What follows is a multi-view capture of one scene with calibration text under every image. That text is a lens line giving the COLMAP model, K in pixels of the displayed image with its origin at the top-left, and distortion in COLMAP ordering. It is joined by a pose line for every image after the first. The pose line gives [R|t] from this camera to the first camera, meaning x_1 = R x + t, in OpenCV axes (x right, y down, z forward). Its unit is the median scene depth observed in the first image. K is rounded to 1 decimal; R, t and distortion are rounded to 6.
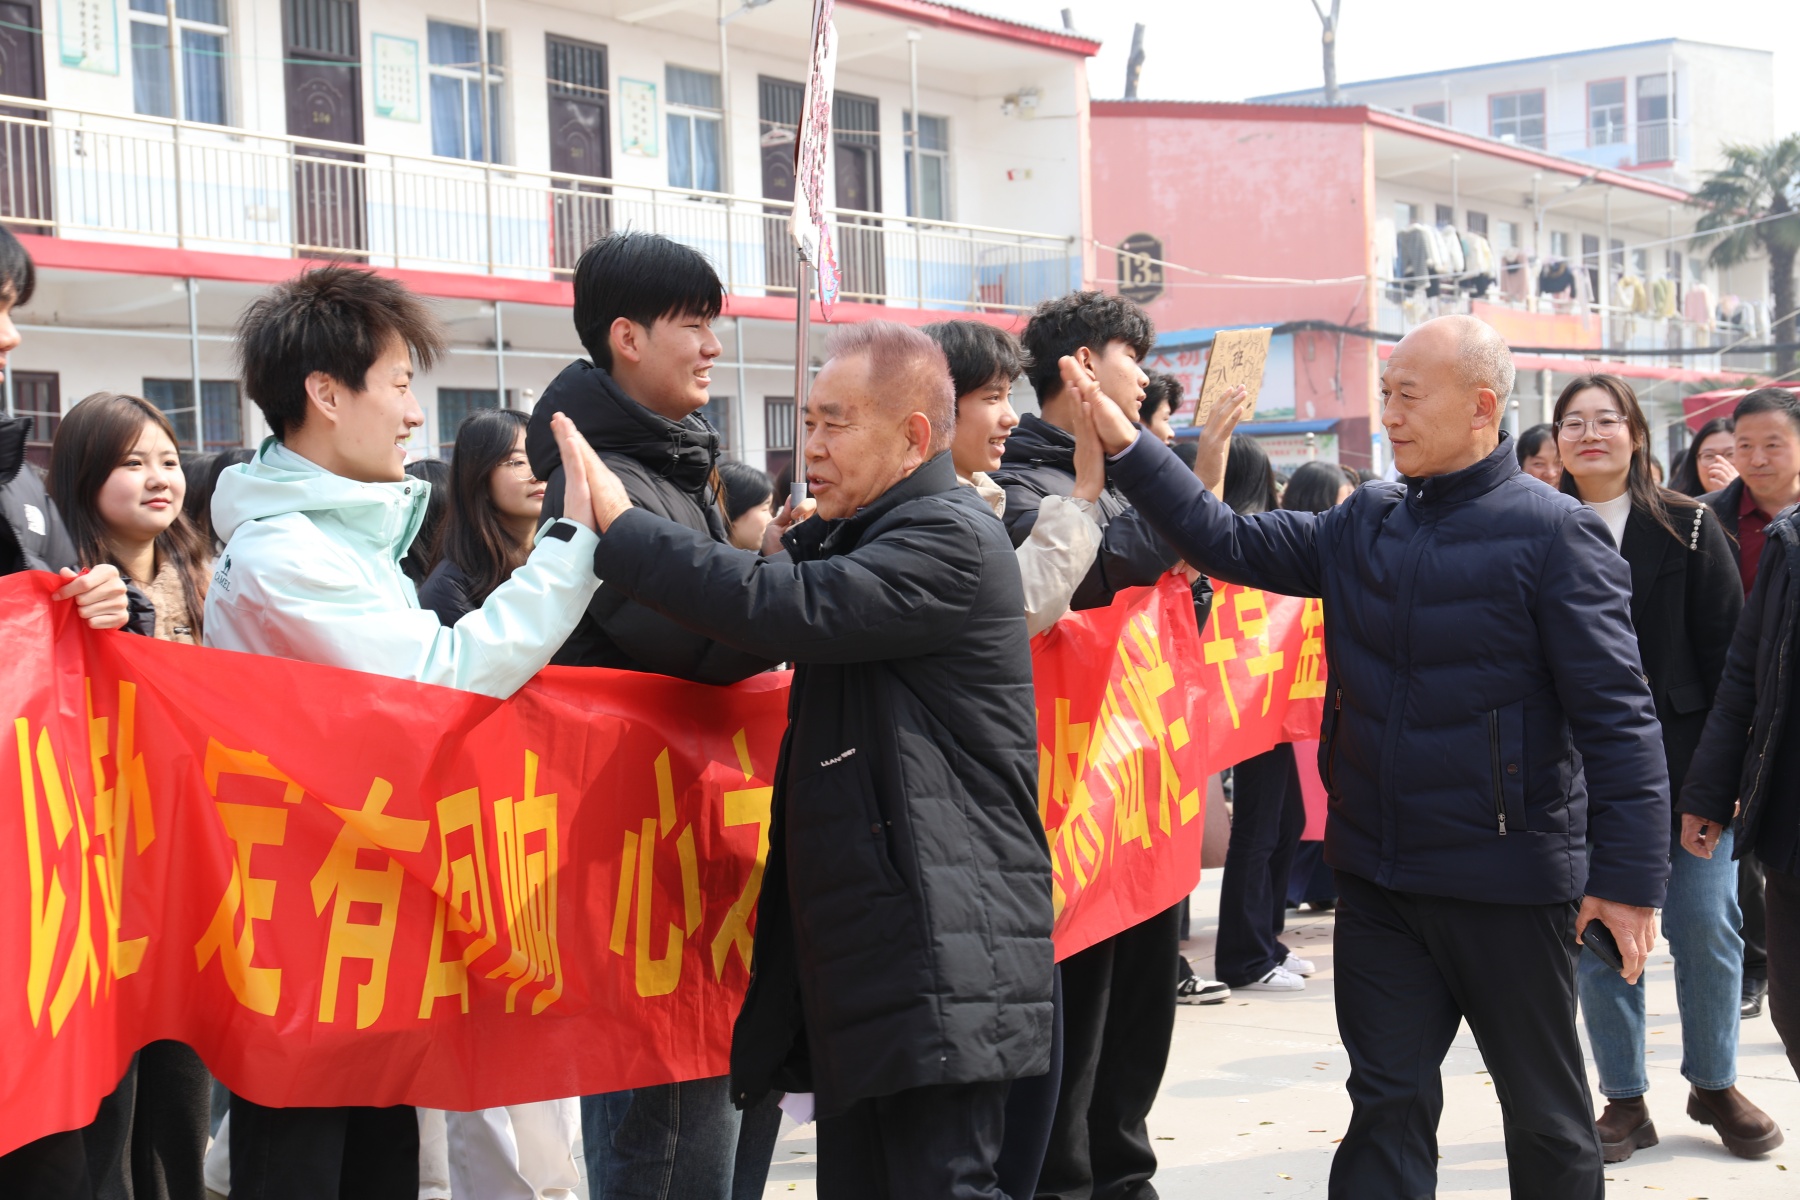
lens RADIAL K [[3187.9, 0, 862.2], [0, 3187.9, 597.4], [0, 0, 1]] dist [0.175331, 0.312416]
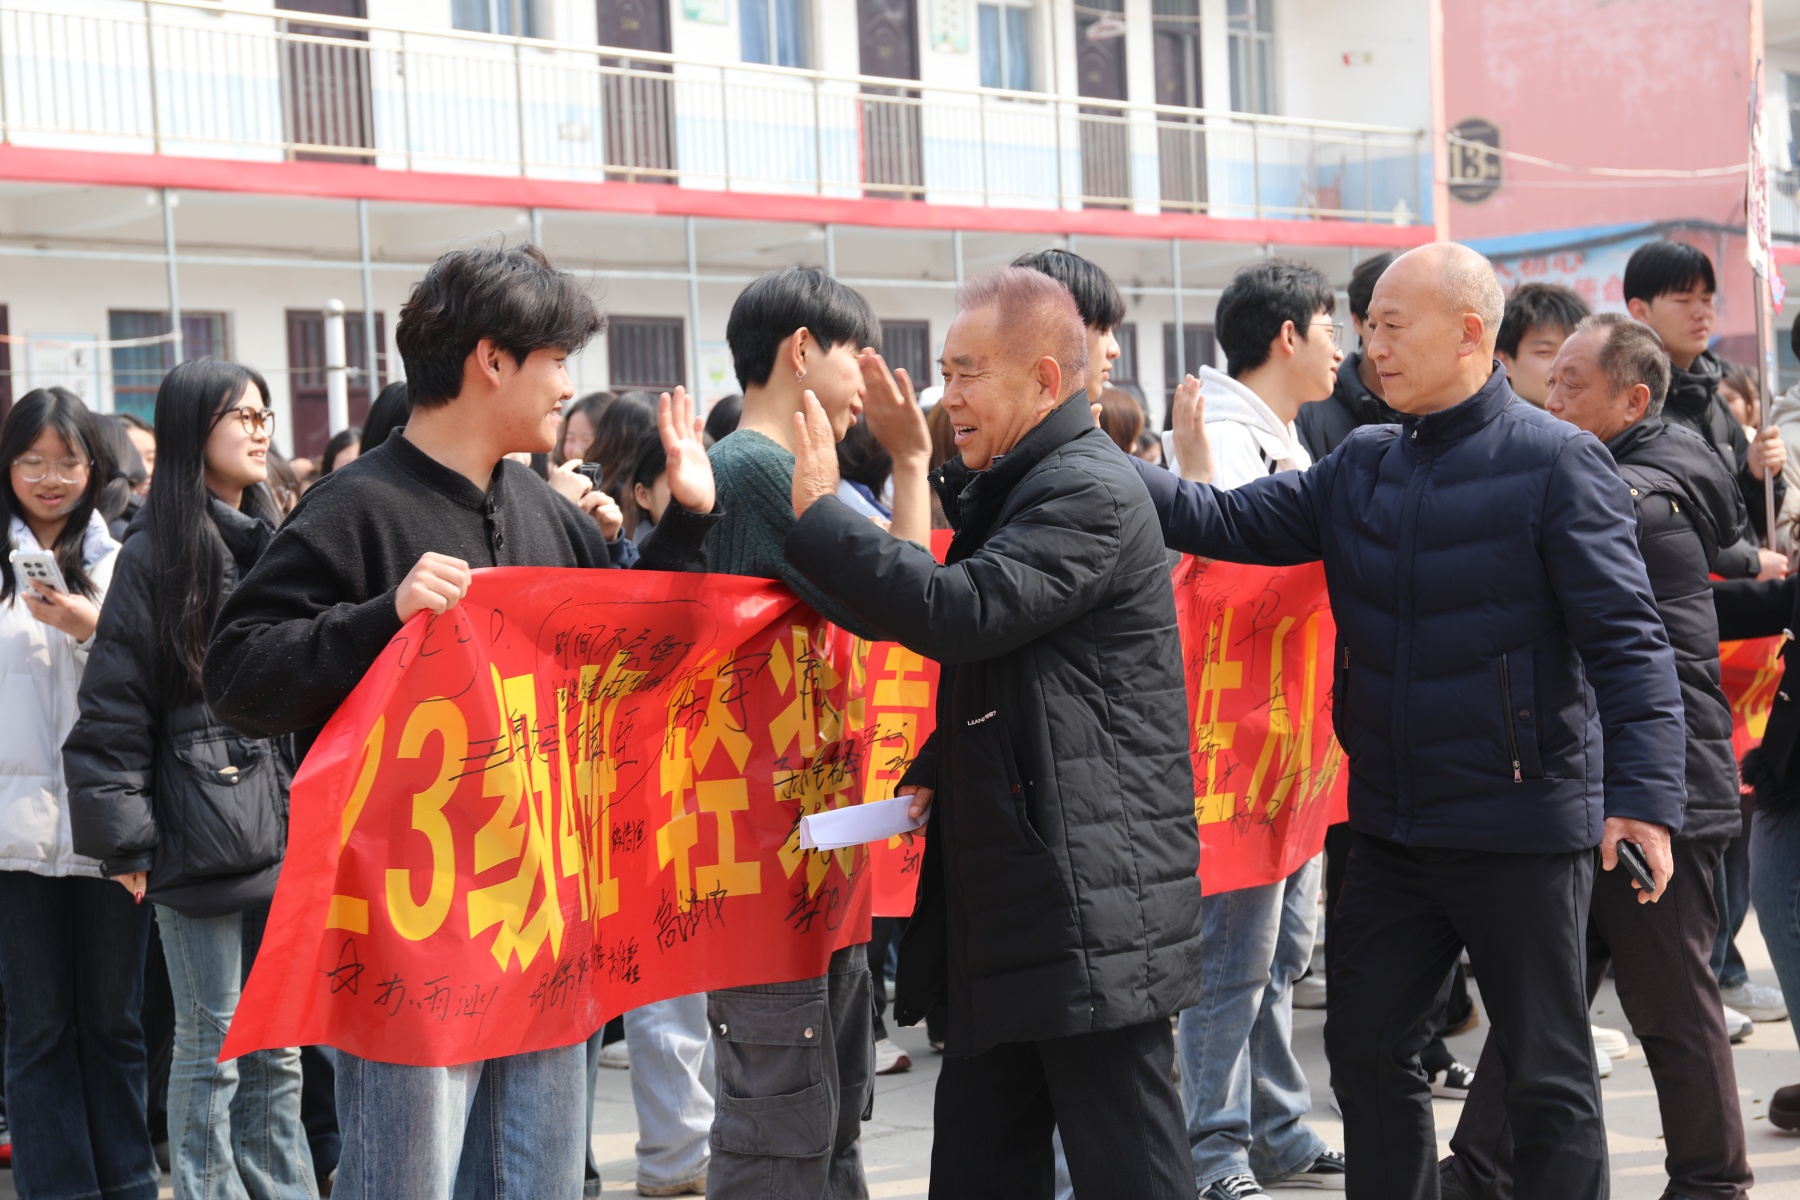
lens RADIAL K [[3443.5, 0, 900.0], [0, 3443.5, 600.0], [0, 0, 1]] dist [0.155811, 0.257396]
pose [[0.992798, -0.006921, -0.119596, 0.058224], [0.008841, 0.999840, 0.015529, -0.004370], [0.119470, -0.016474, 0.992701, 0.098721]]
